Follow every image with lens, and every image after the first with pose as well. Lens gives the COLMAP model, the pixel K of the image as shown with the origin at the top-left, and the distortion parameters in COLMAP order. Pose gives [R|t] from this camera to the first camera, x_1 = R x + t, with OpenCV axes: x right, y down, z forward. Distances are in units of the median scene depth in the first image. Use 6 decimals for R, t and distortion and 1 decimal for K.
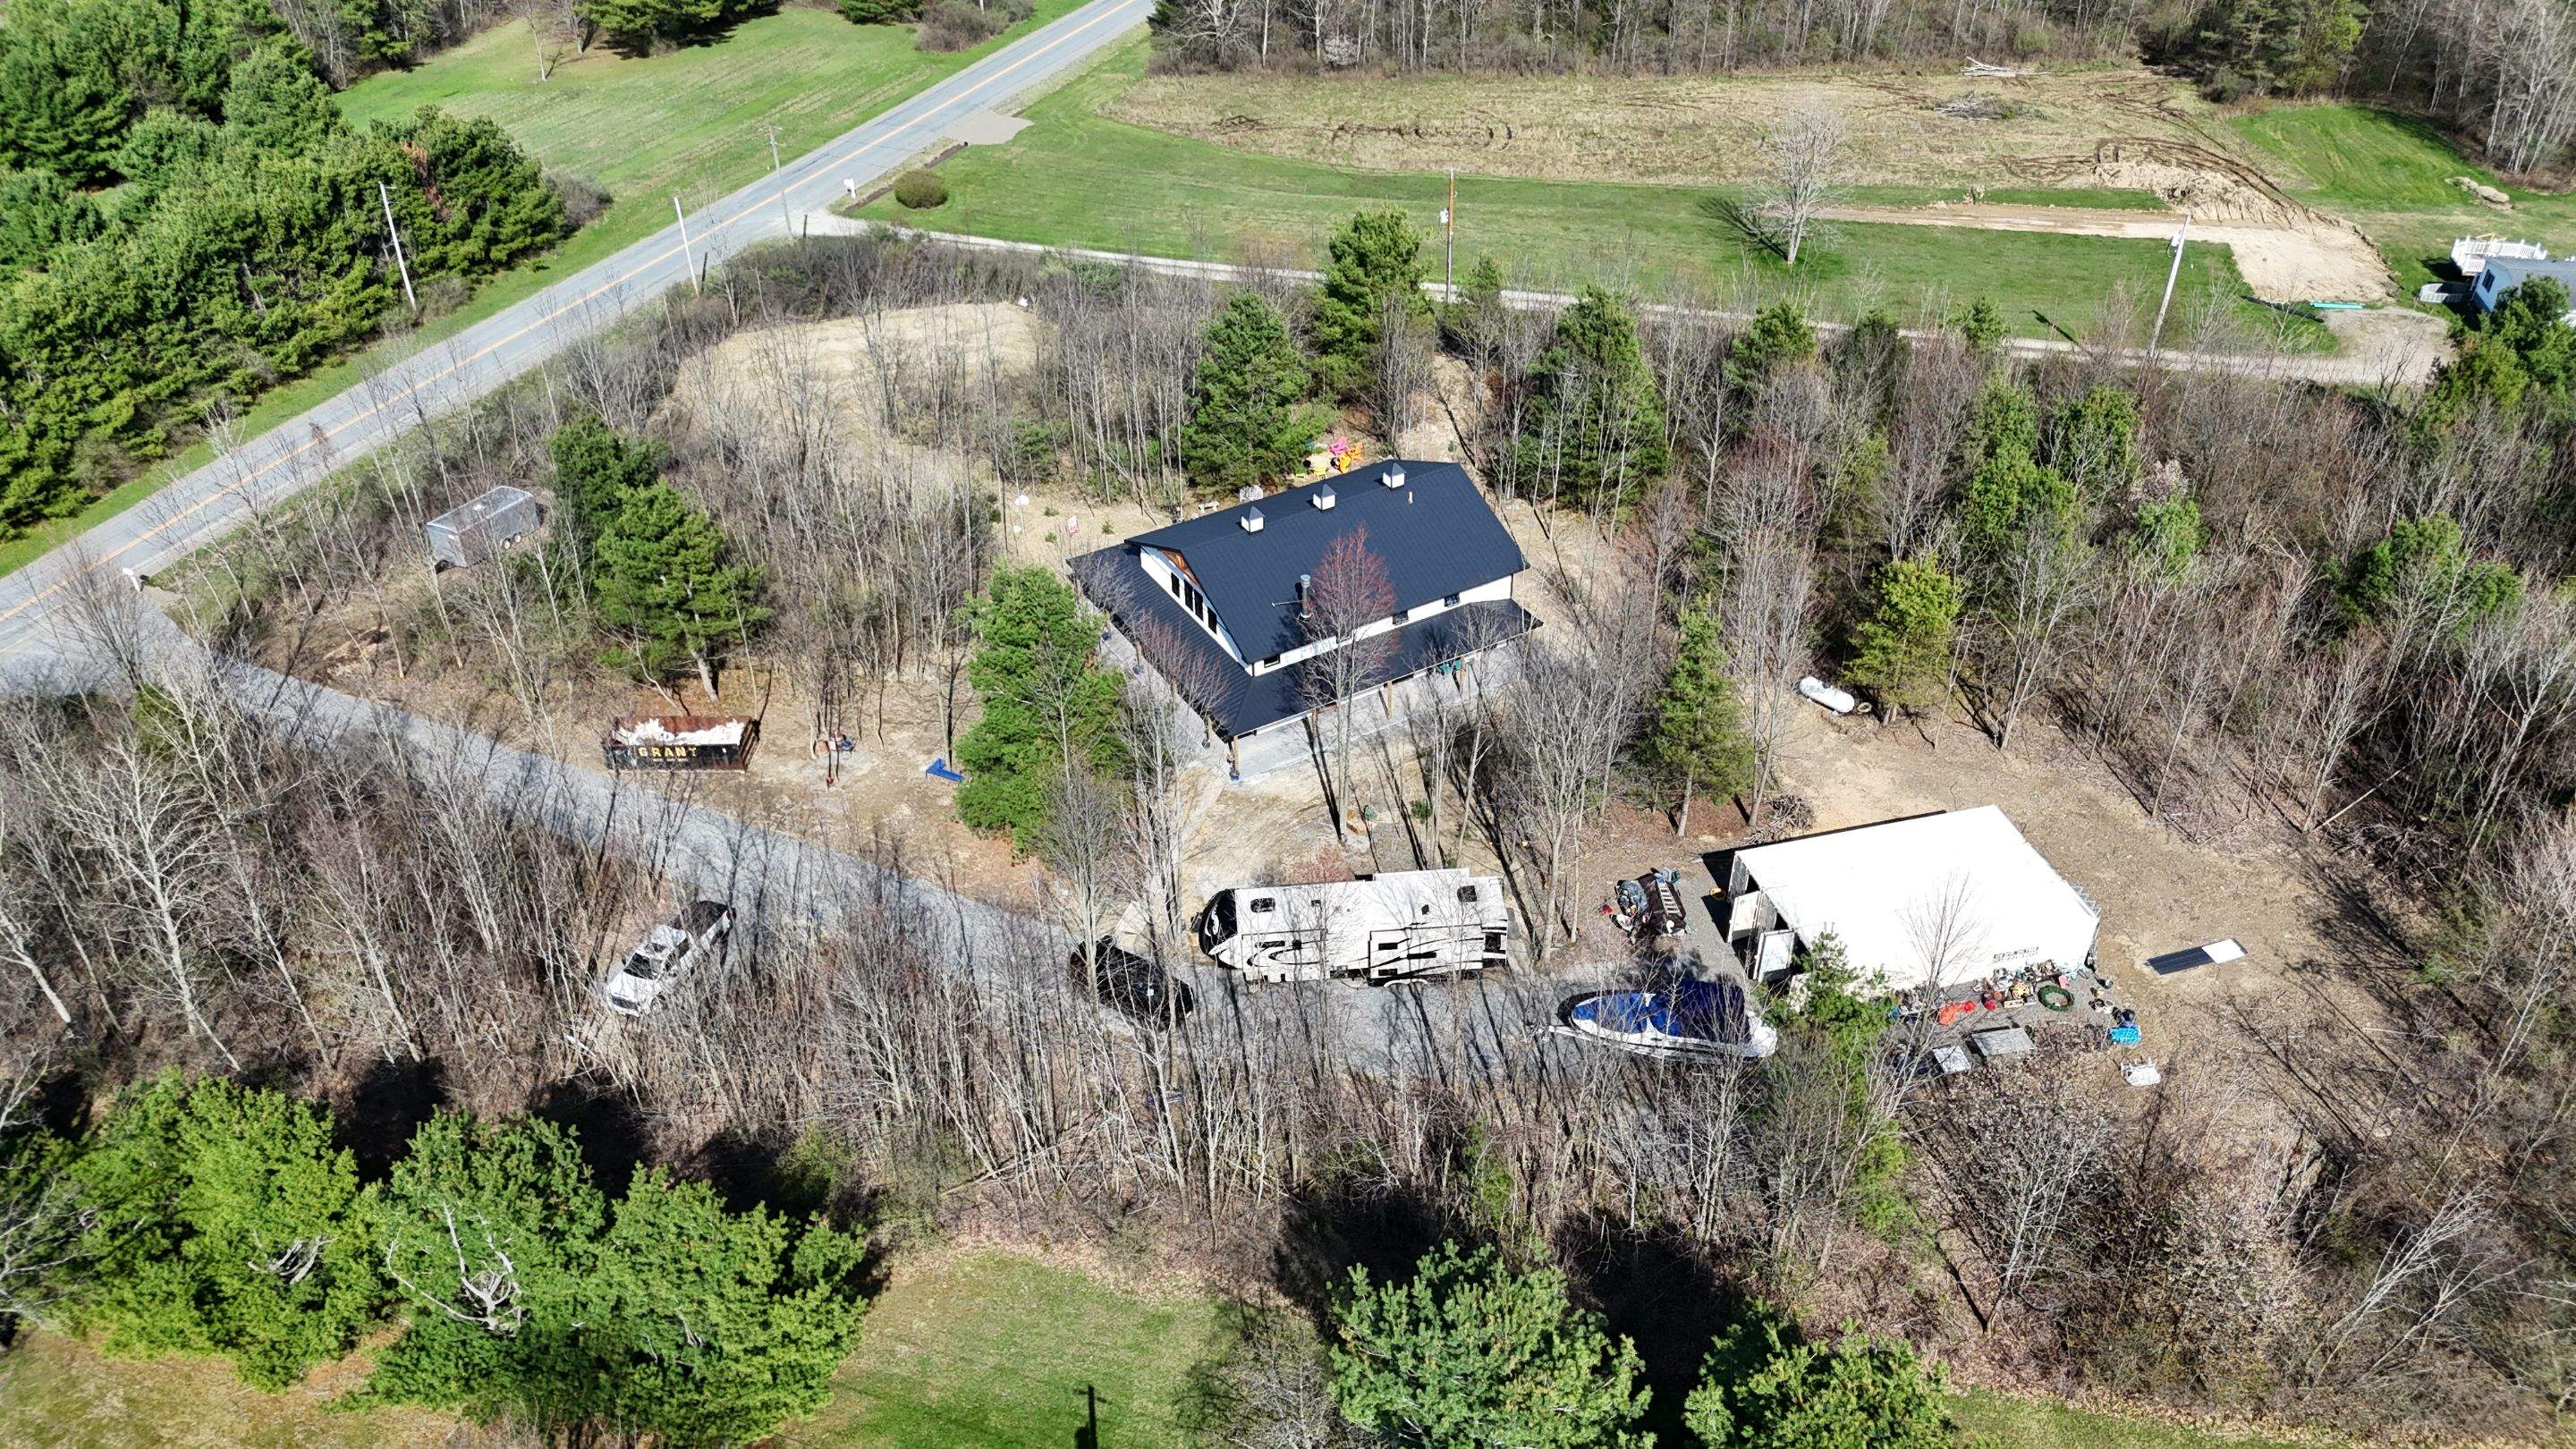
lens RADIAL K [[1926.3, 0, 1261.4], [0, 1926.3, 717.3], [0, 0, 1]] dist [0.049052, -0.031654]
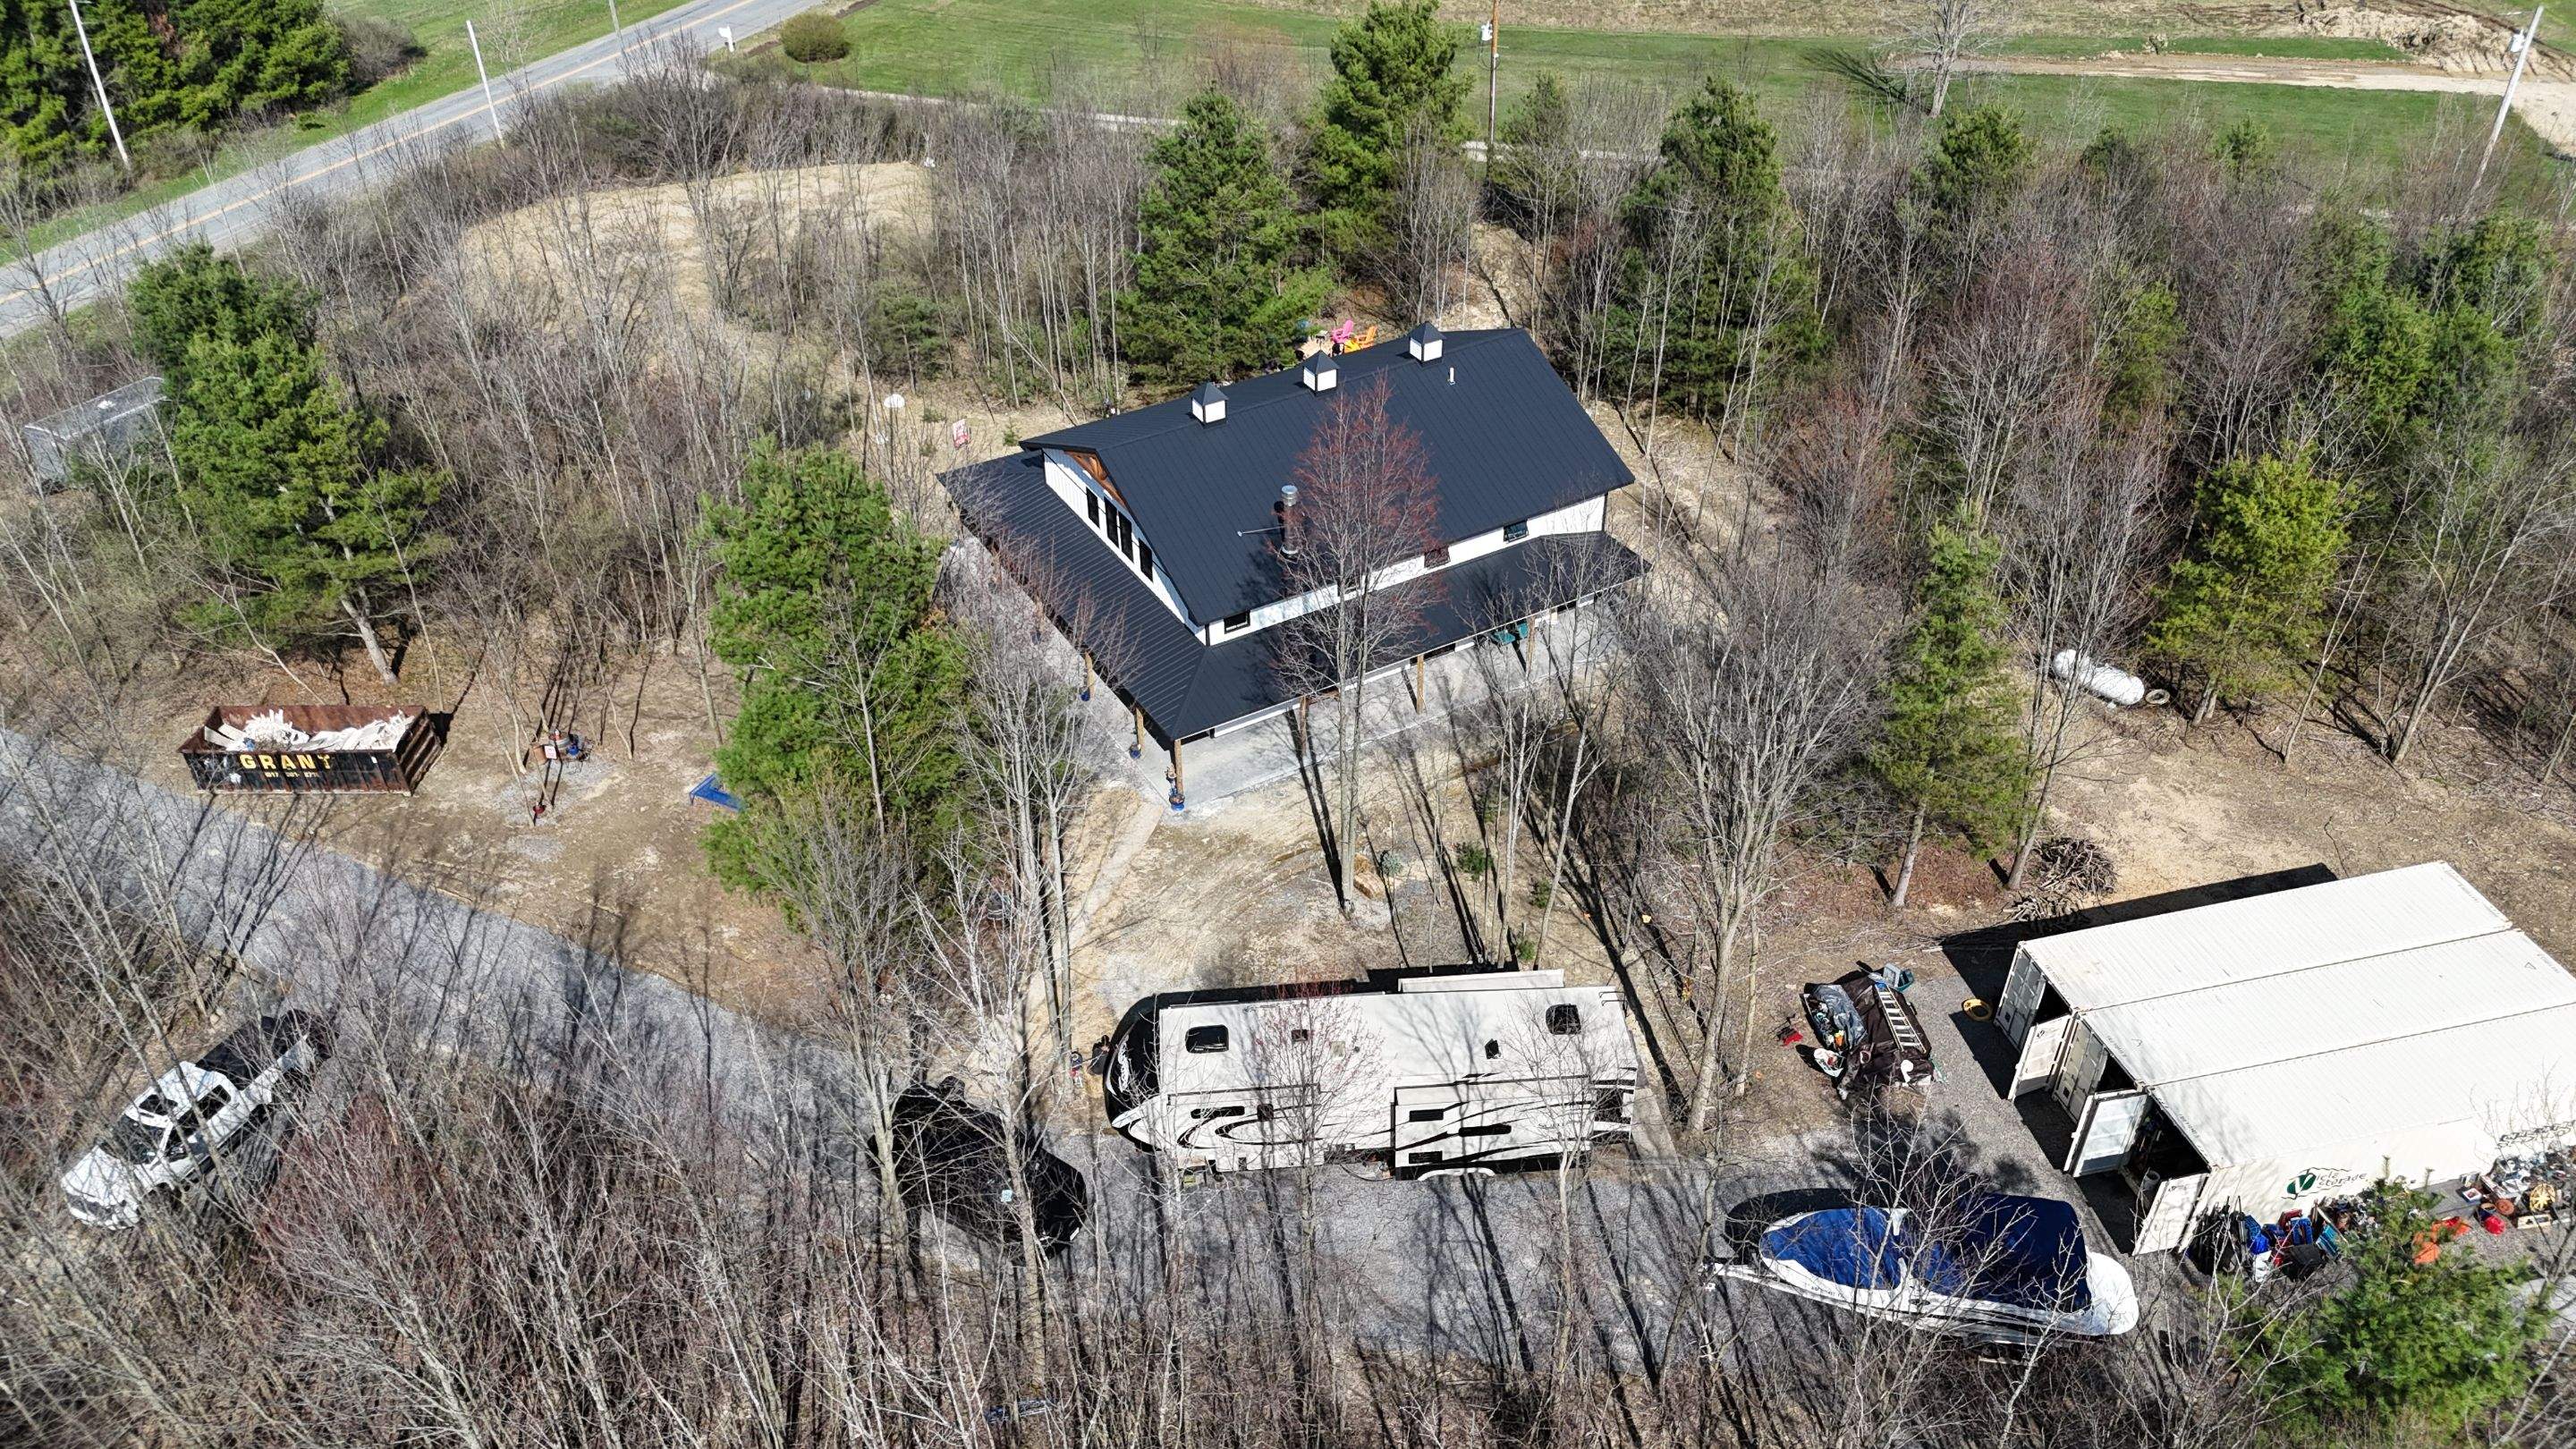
lens RADIAL K [[1926.3, 0, 1309.1], [0, 1926.3, 732.9], [0, 0, 1]] dist [0.049052, -0.031654]
pose [[0.999744, 0.002663, 0.022481, 0.014735], [-0.002933, 0.999924, 0.011961, -0.000230], [-0.022447, -0.012024, 0.999676, 0.352943]]
